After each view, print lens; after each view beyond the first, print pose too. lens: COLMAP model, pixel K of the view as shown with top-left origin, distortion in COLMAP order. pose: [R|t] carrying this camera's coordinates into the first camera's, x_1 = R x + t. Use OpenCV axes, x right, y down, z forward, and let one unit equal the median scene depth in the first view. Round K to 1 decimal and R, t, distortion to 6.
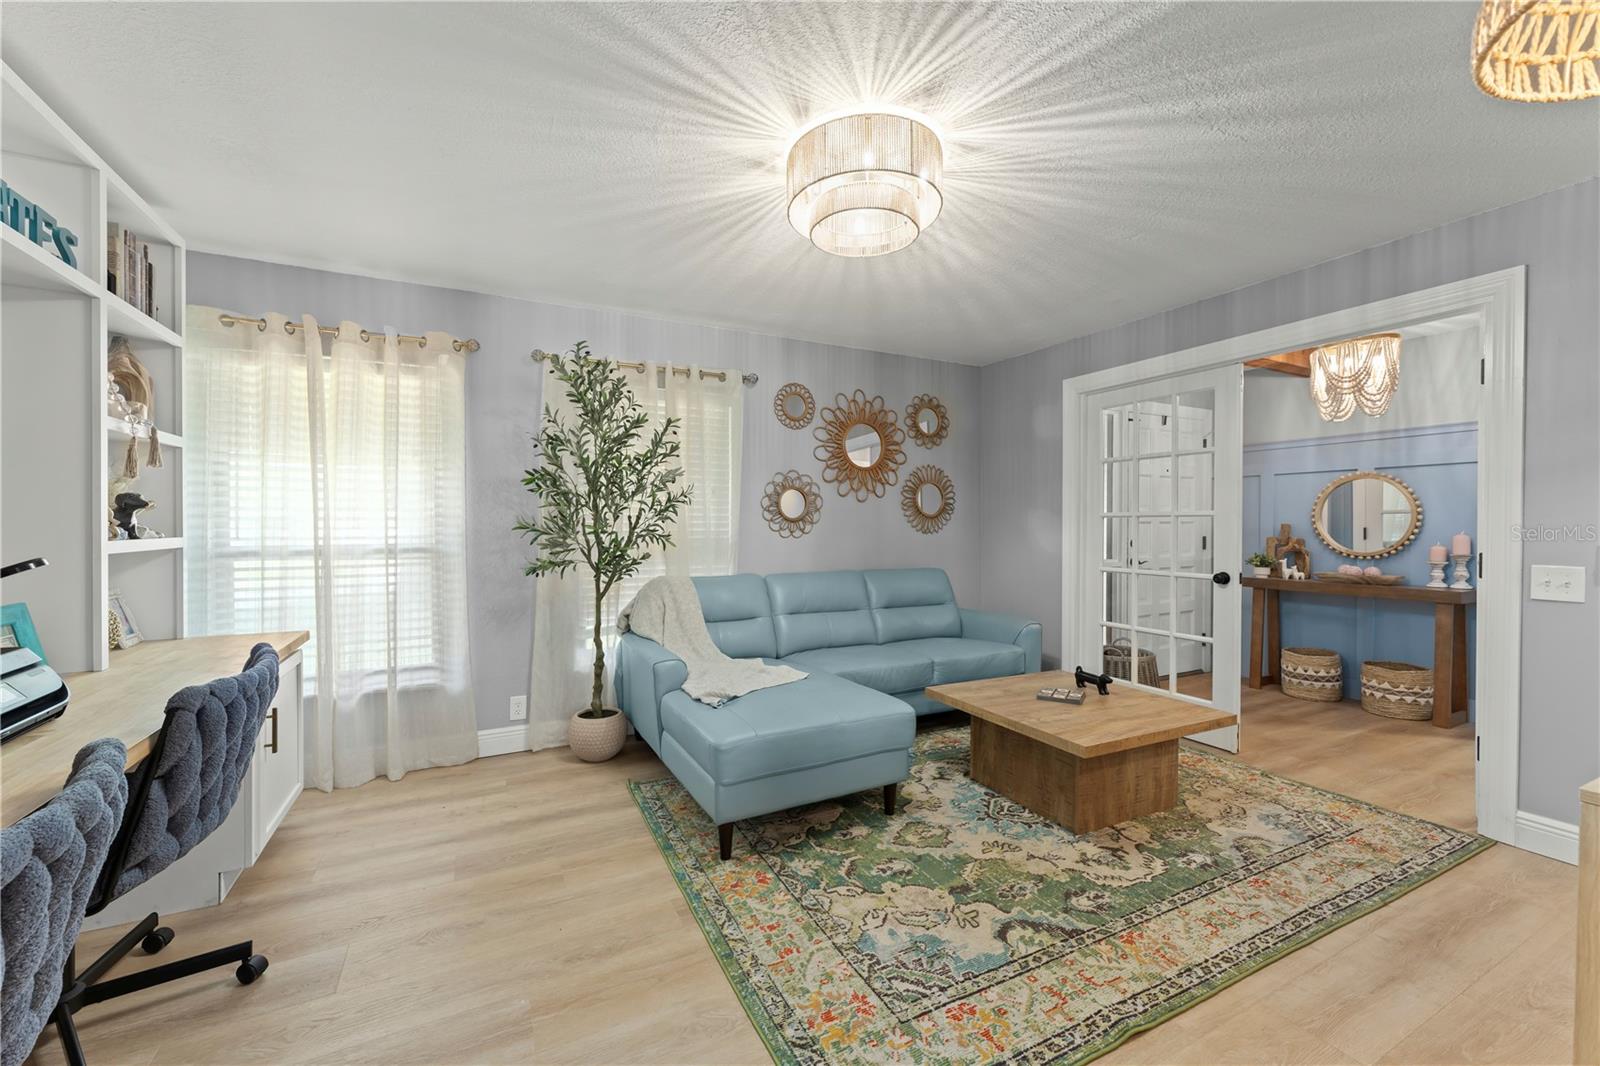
lens RADIAL K [[631.1, 0, 797.8], [0, 631.1, 530.9], [0, 0, 1]] dist [0.001609, 0.000350]
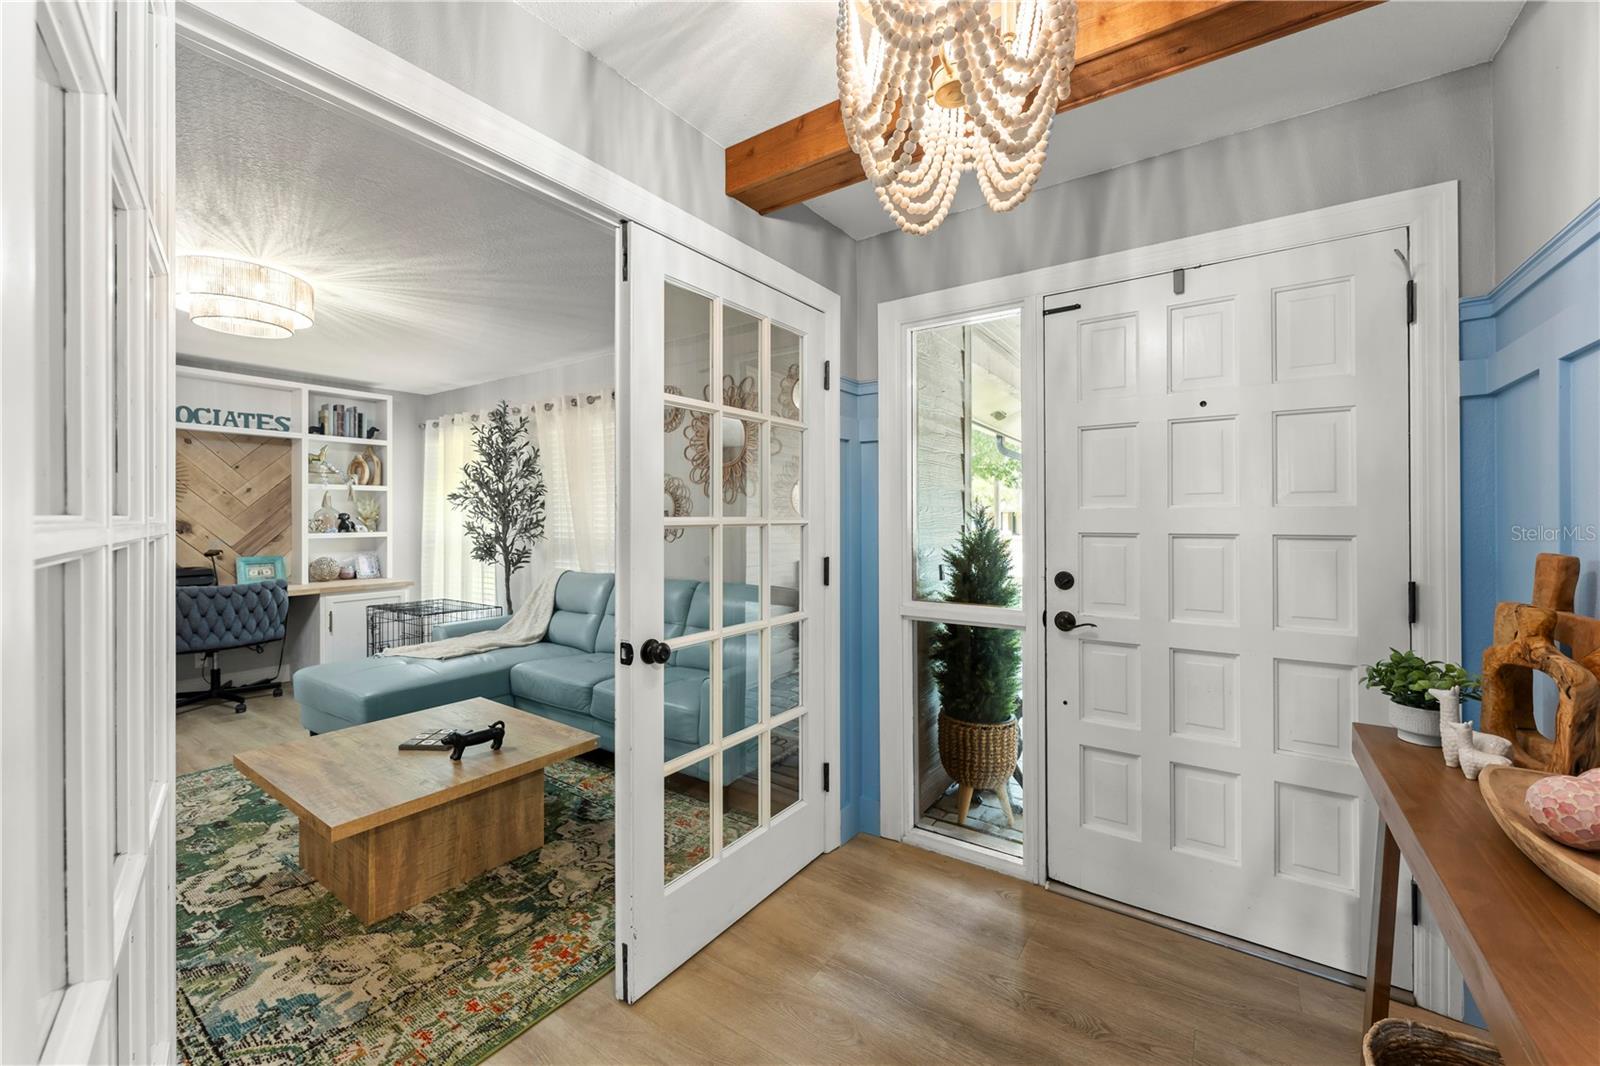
lens RADIAL K [[636.3, 0, 799.3], [0, 636.3, 517.7], [0, 0, 1]] dist [-0.000227, -0.000134]
pose [[0.476493, 0.000278, -0.879178, 2.028879], [-0.008350, 0.999956, -0.004210, -0.051883], [0.879138, 0.009347, 0.476475, 1.479978]]
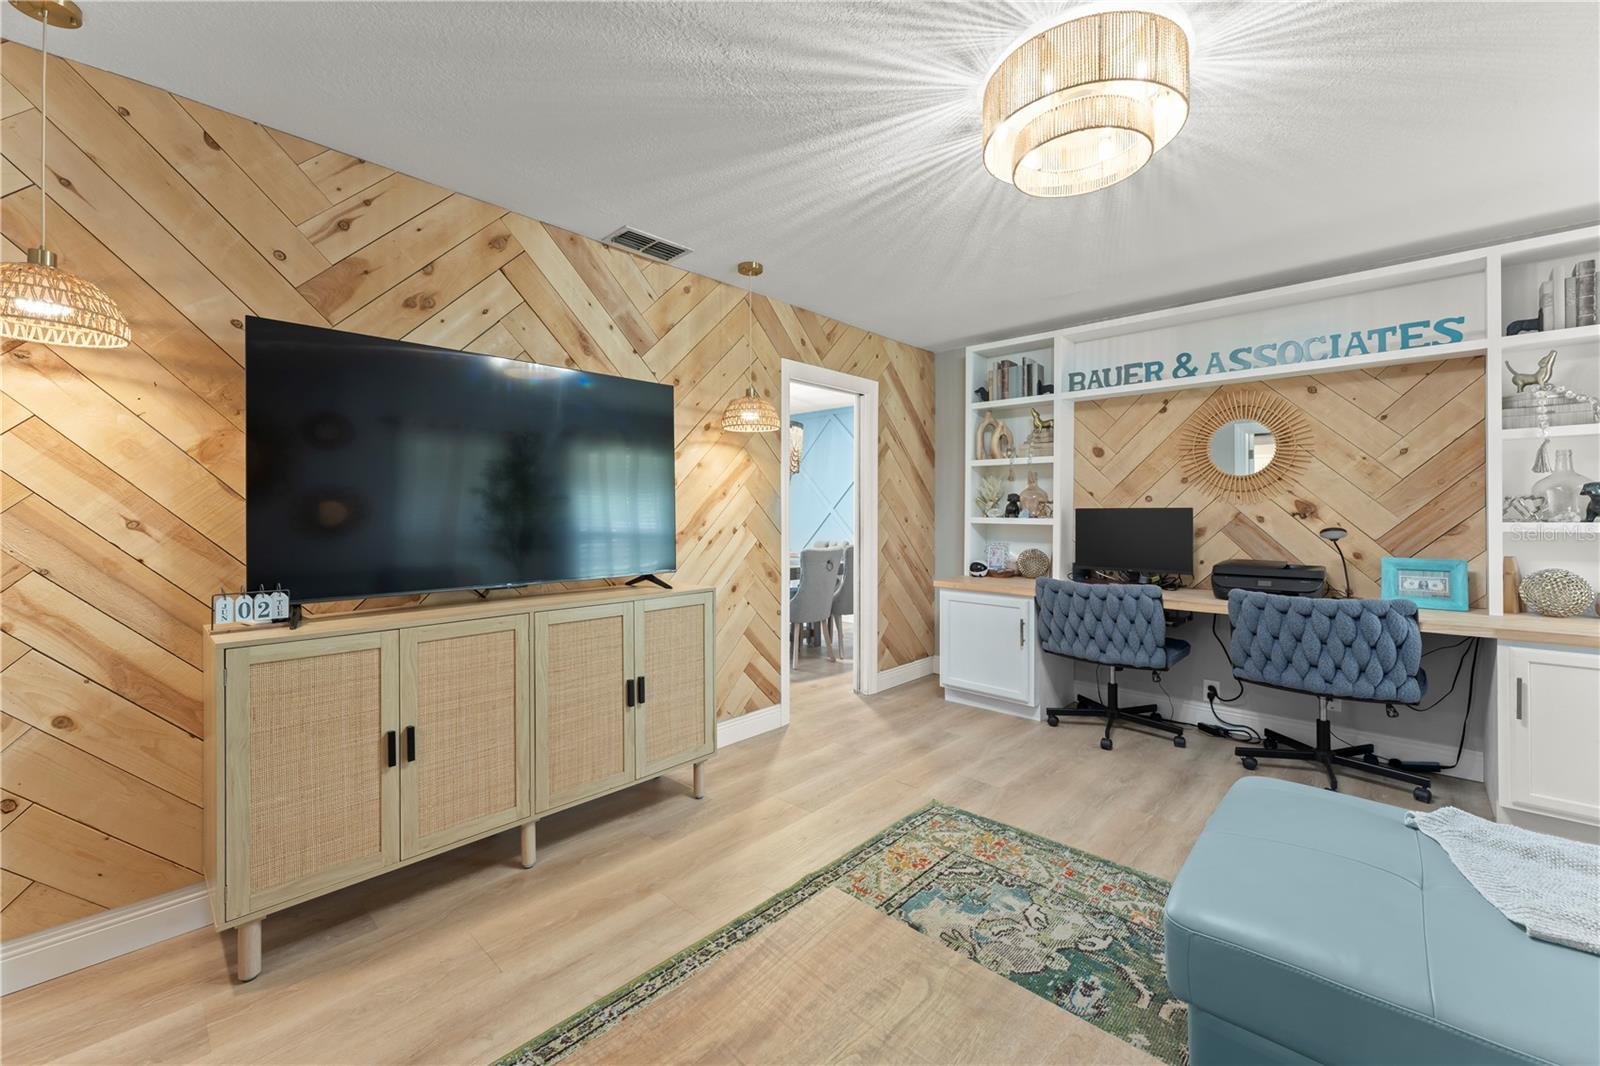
lens RADIAL K [[642.5, 0, 796.5], [0, 642.5, 511.1], [0, 0, 1]] dist [0.000182, -0.000149]
pose [[-0.942861, 0.002032, -0.333180, 0.775867], [-0.000347, 0.999975, 0.007080, -0.017288], [0.333186, 0.006792, -0.942837, 1.756155]]
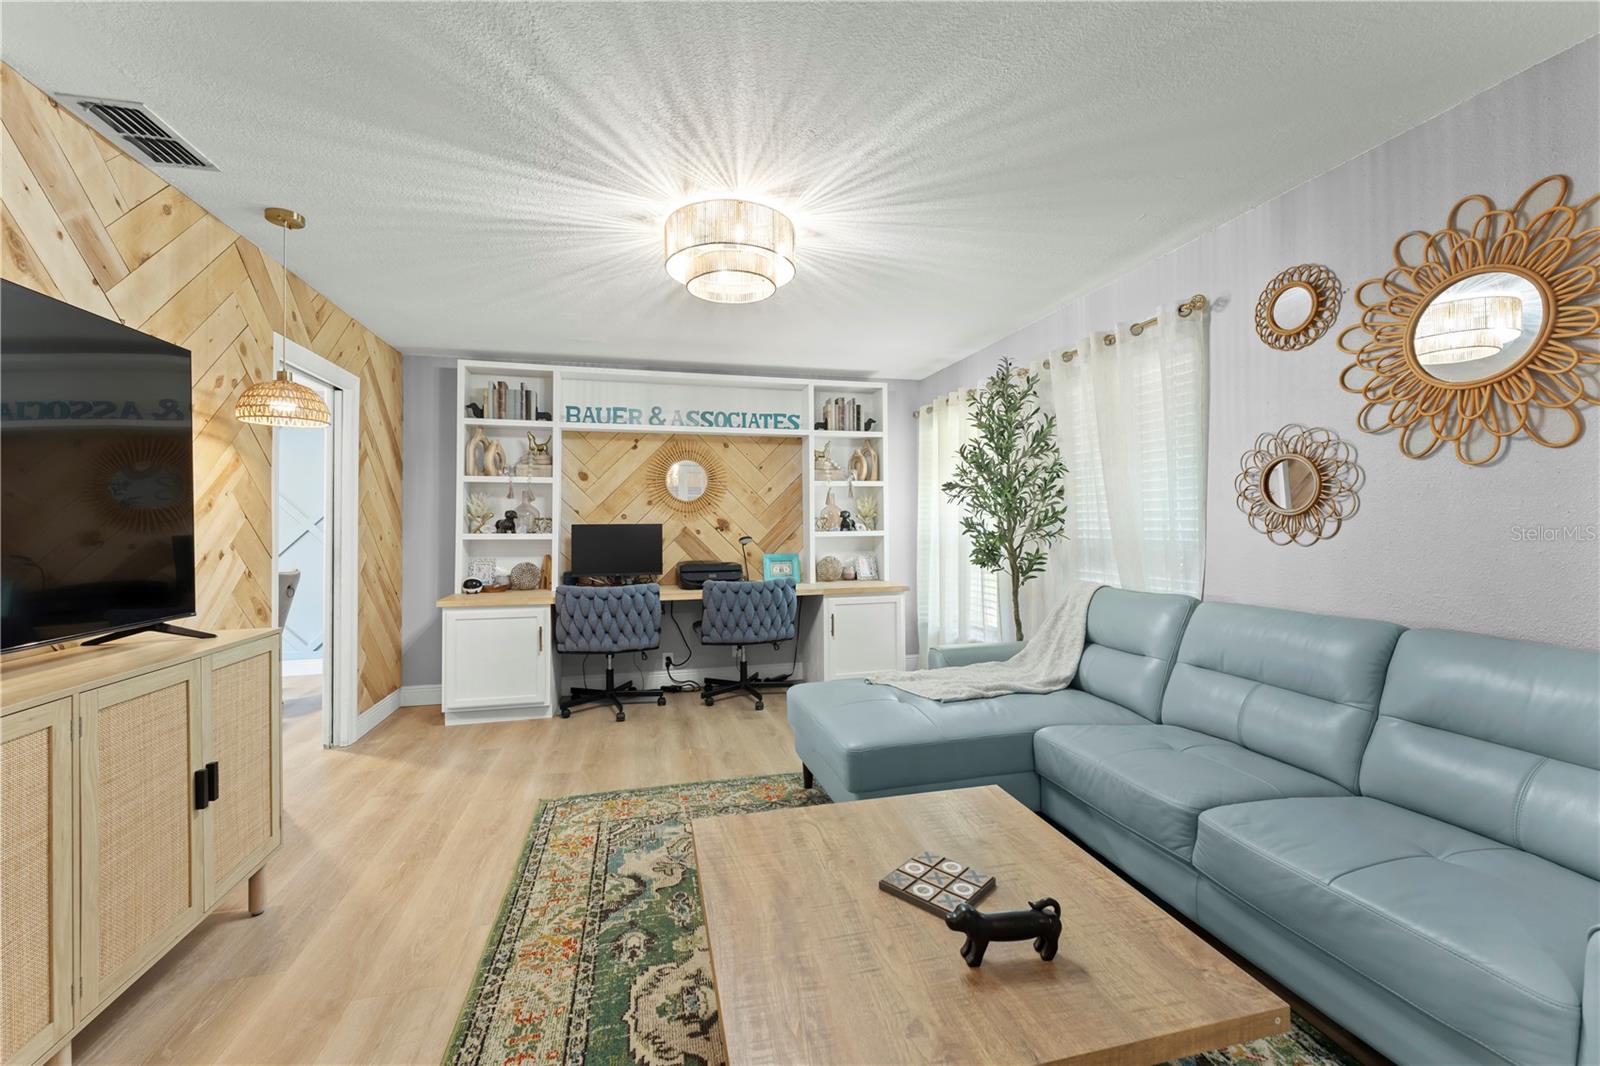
lens RADIAL K [[642.4, 0, 803.6], [0, 642.4, 515.6], [0, 0, 1]] dist [-0.001355, -0.000097]
pose [[-0.215290, -0.012170, -0.976474, 1.335504], [-0.001004, 0.999925, -0.012241, -0.016418], [0.976550, -0.001655, -0.215286, 1.464079]]
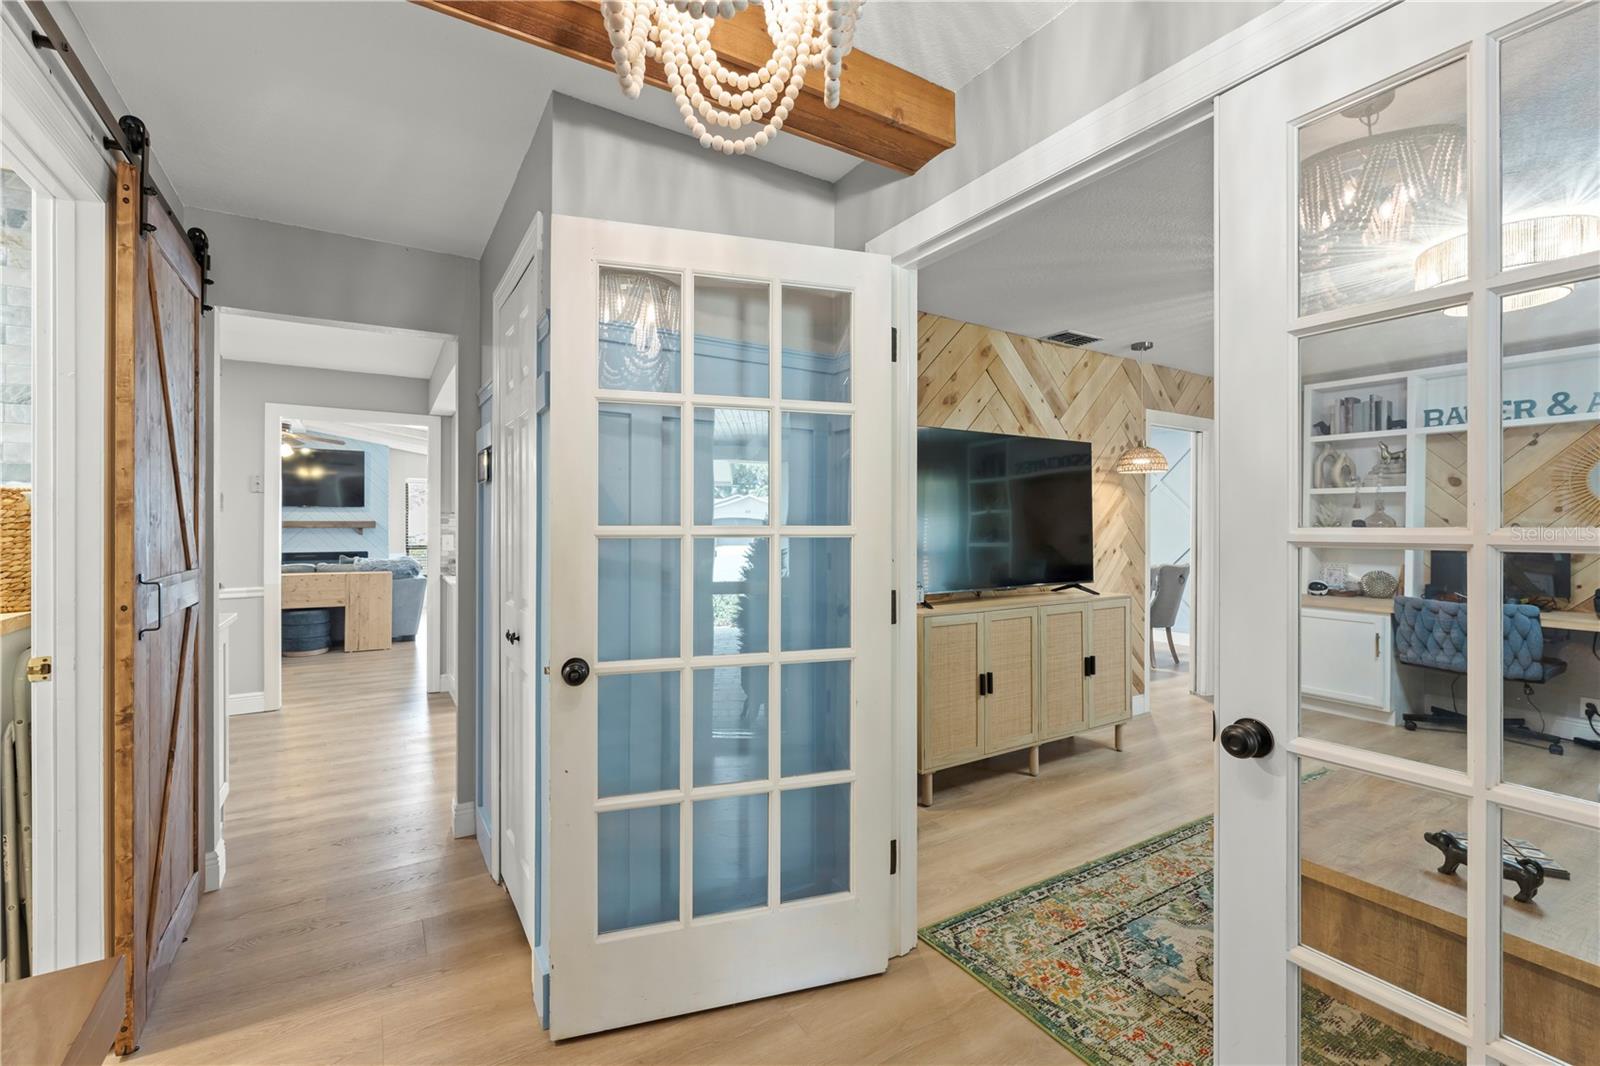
lens RADIAL K [[687.7, 0, 795.6], [0, 687.7, 524.4], [0, 0, 1]] dist [-0.000478, 0.000317]
pose [[-0.996153, -0.001431, -0.087621, 1.619680], [-0.002237, 0.999956, 0.009107, -0.061097], [0.087604, 0.009268, -0.996112, 2.277541]]
